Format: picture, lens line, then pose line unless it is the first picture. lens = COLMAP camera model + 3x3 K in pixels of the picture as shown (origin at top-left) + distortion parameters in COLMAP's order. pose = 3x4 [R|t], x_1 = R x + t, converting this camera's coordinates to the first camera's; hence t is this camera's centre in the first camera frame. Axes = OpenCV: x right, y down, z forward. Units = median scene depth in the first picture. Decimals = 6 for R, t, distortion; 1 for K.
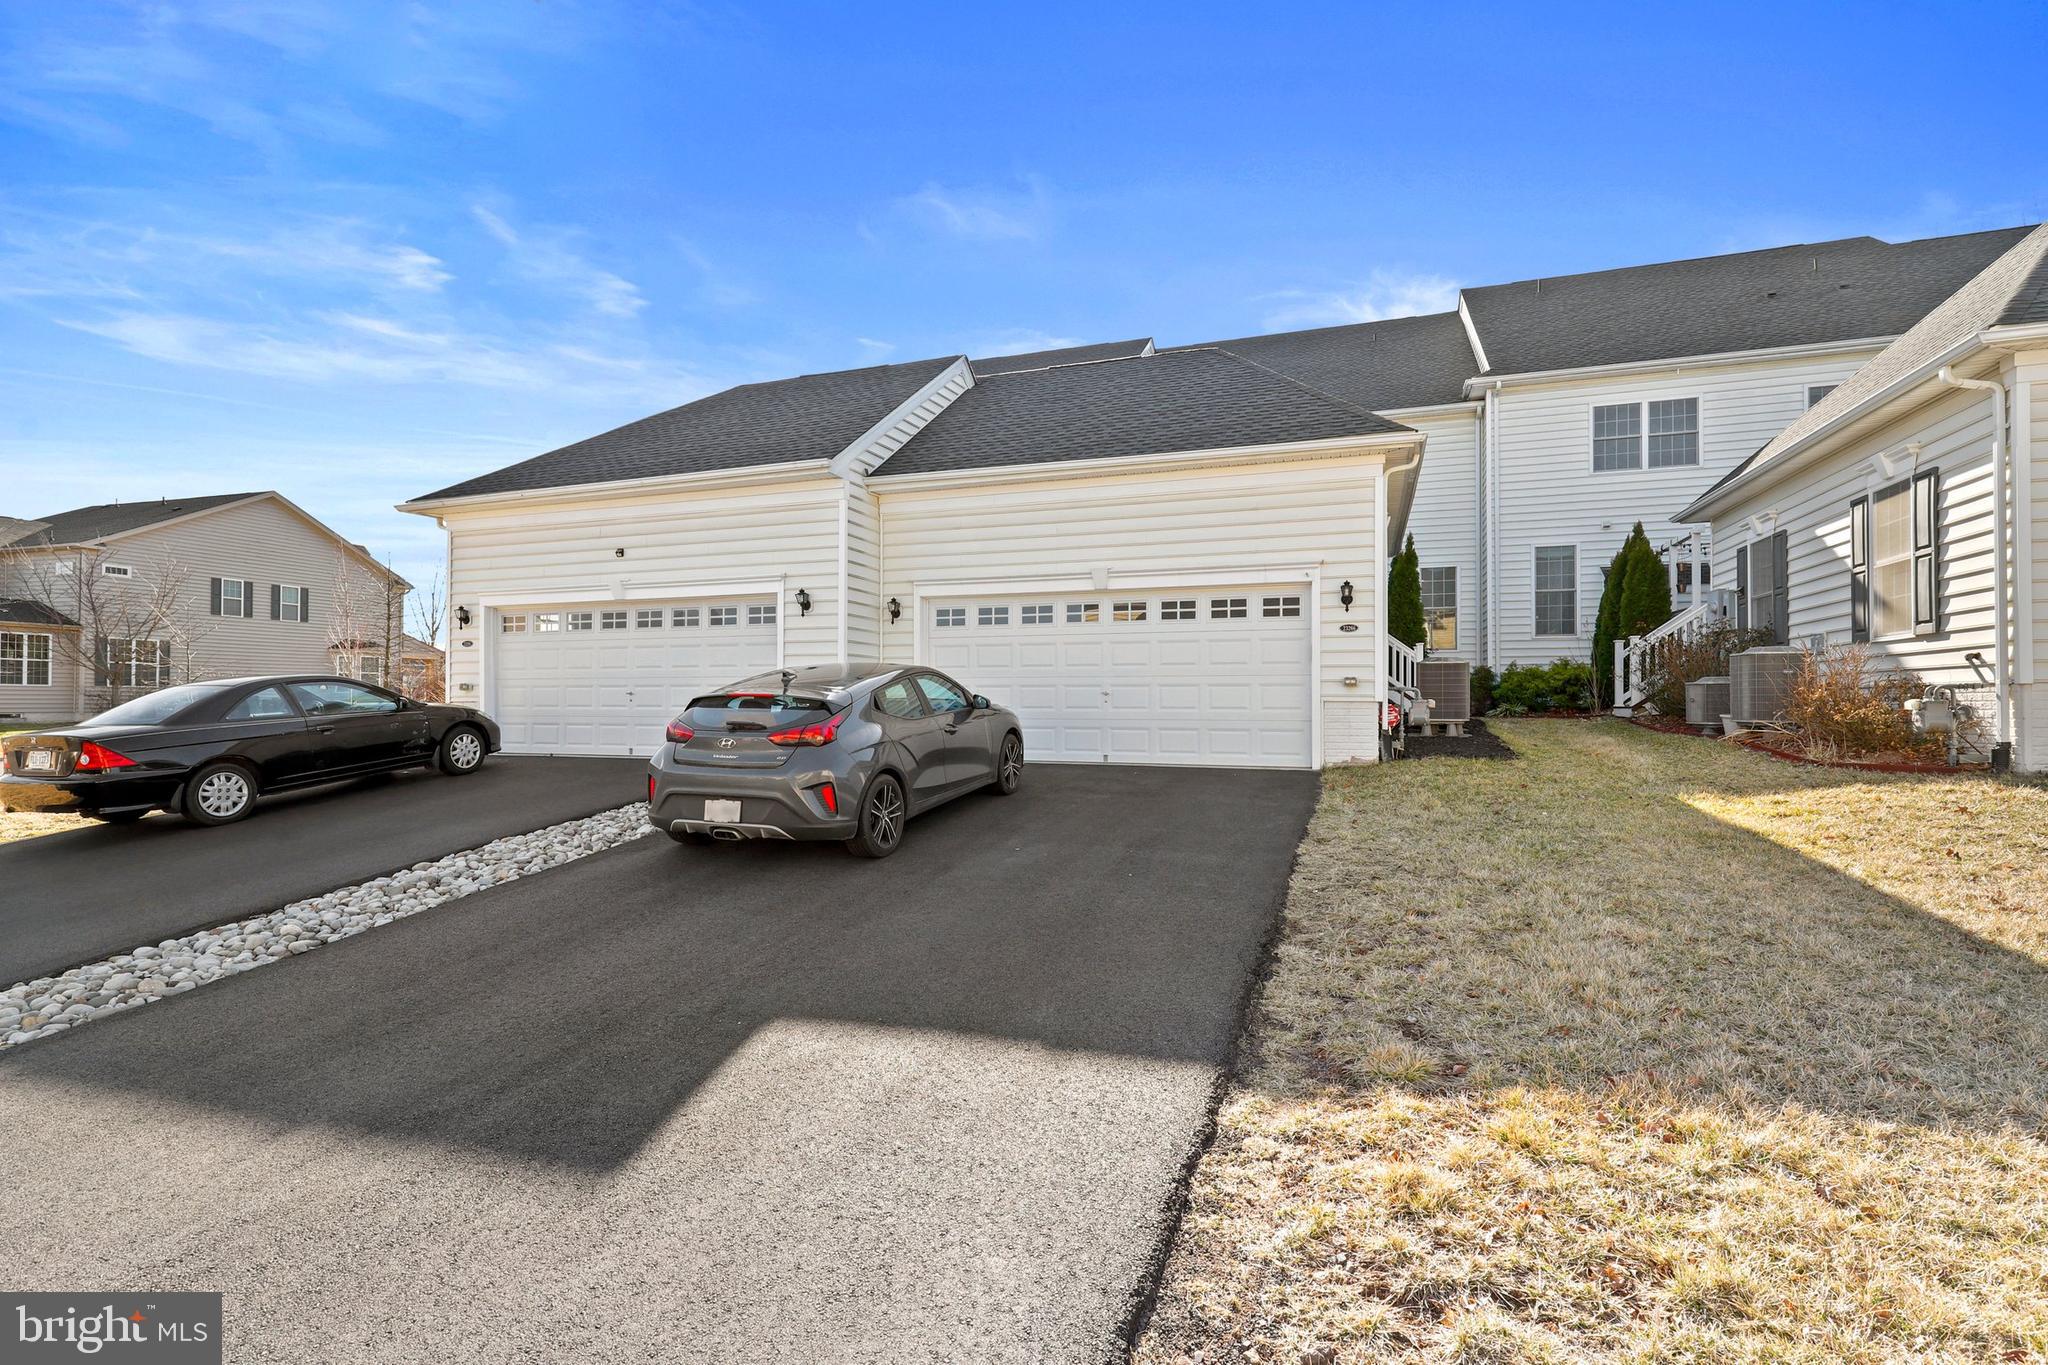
lens RADIAL K [[976.3, 0, 1025.8], [0, 976.3, 714.2], [0, 0, 1]] dist [0.006789, 0.000146]
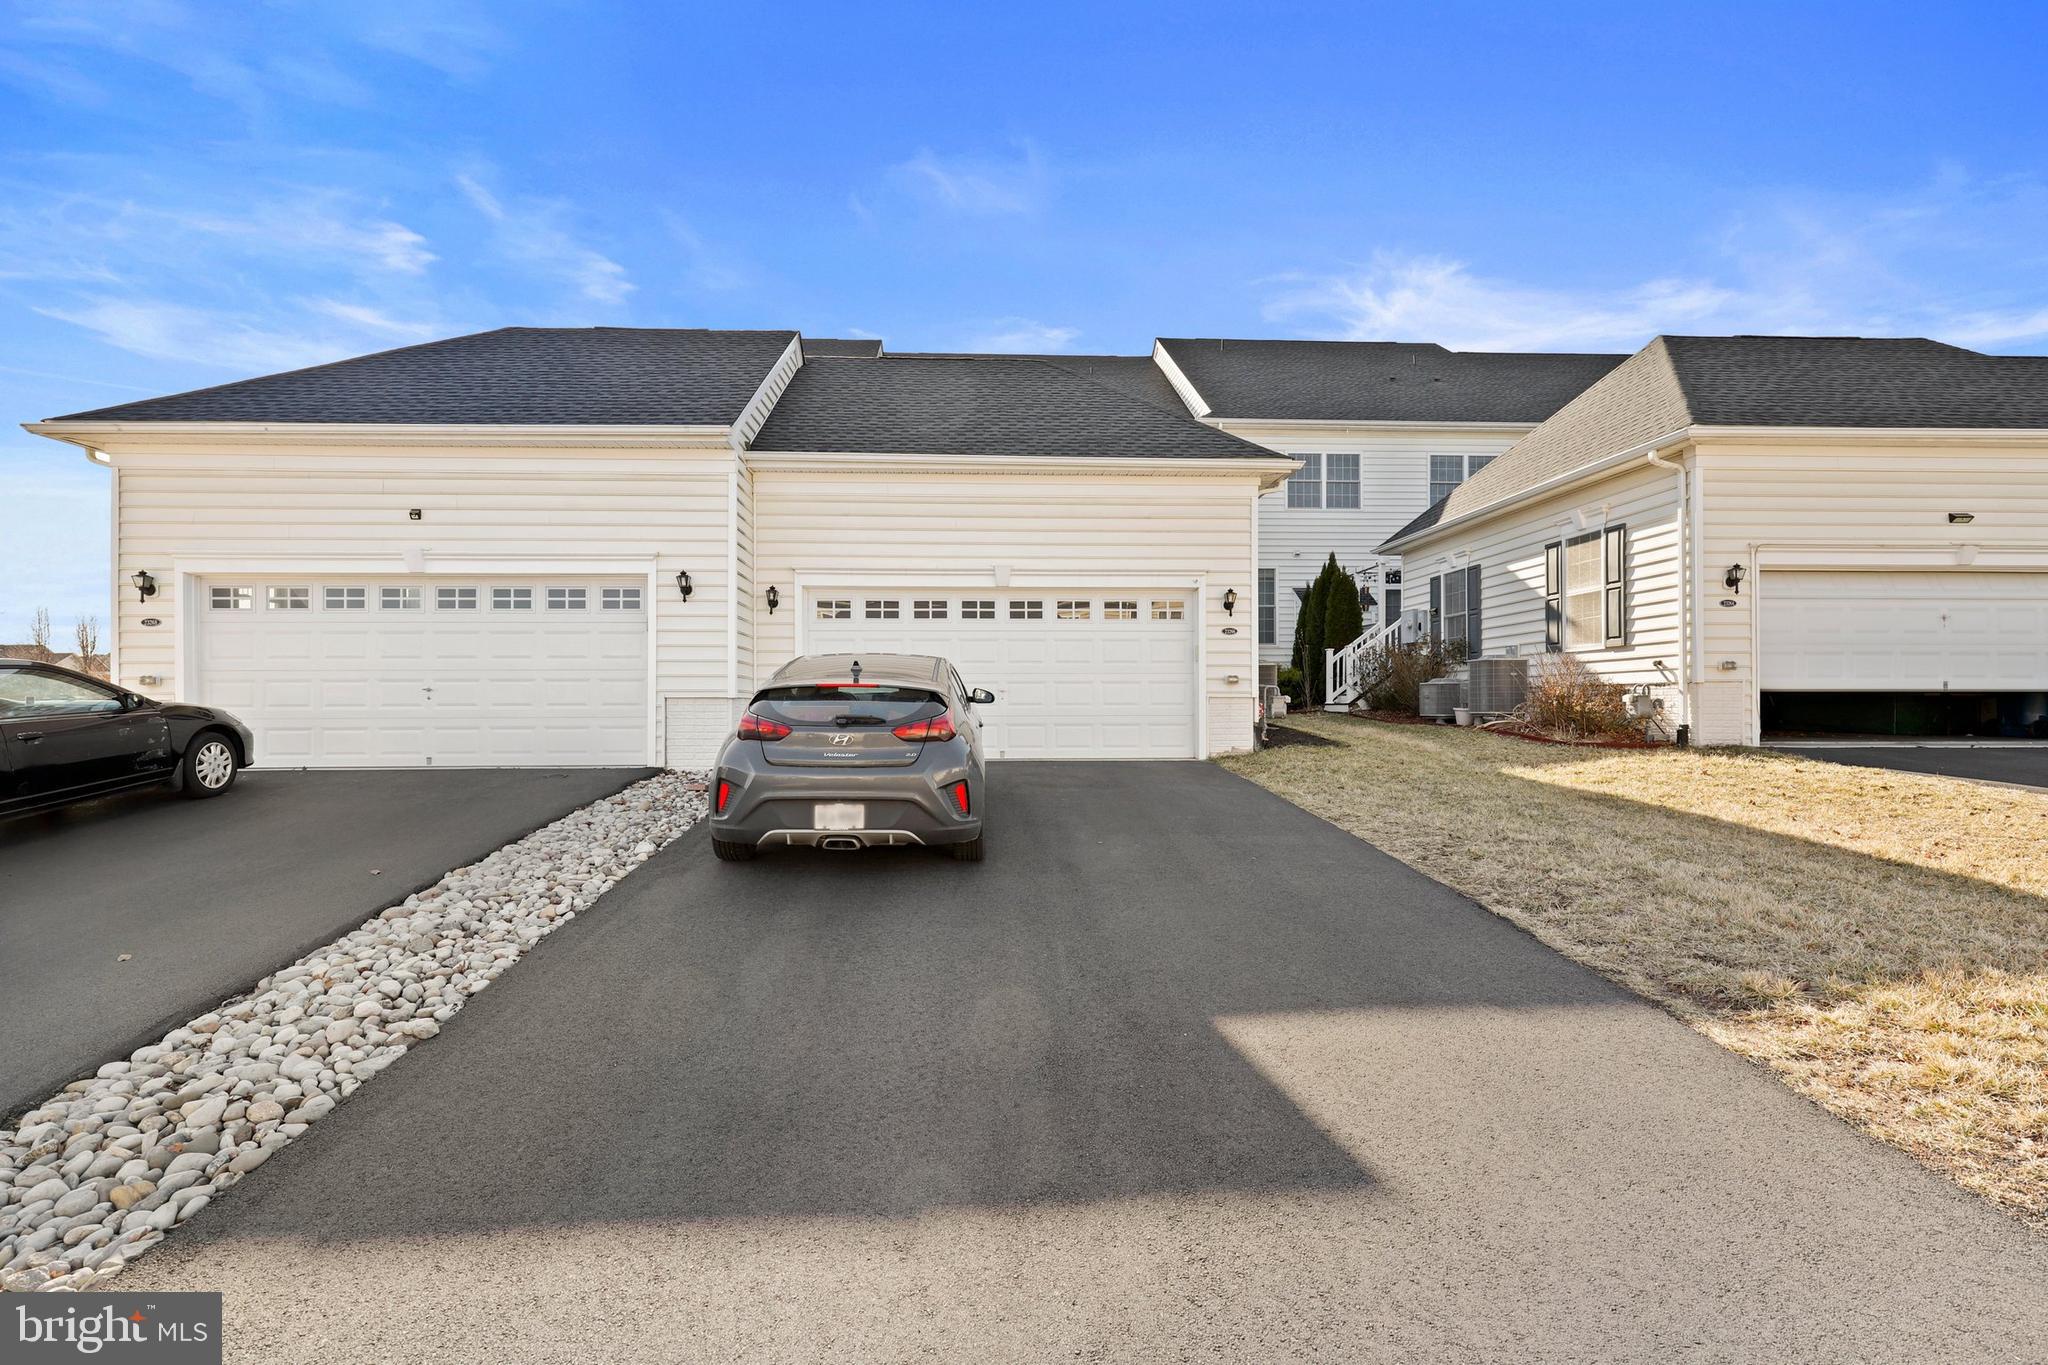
lens RADIAL K [[951.2, 0, 1026.3], [0, 951.2, 726.4], [0, 0, 1]] dist [0.010630, -0.000270]
pose [[0.920963, -0.012557, 0.389449, -0.303991], [0.008822, 0.999896, 0.011378, 0.005592], [-0.389551, -0.007043, 0.920978, 0.091799]]
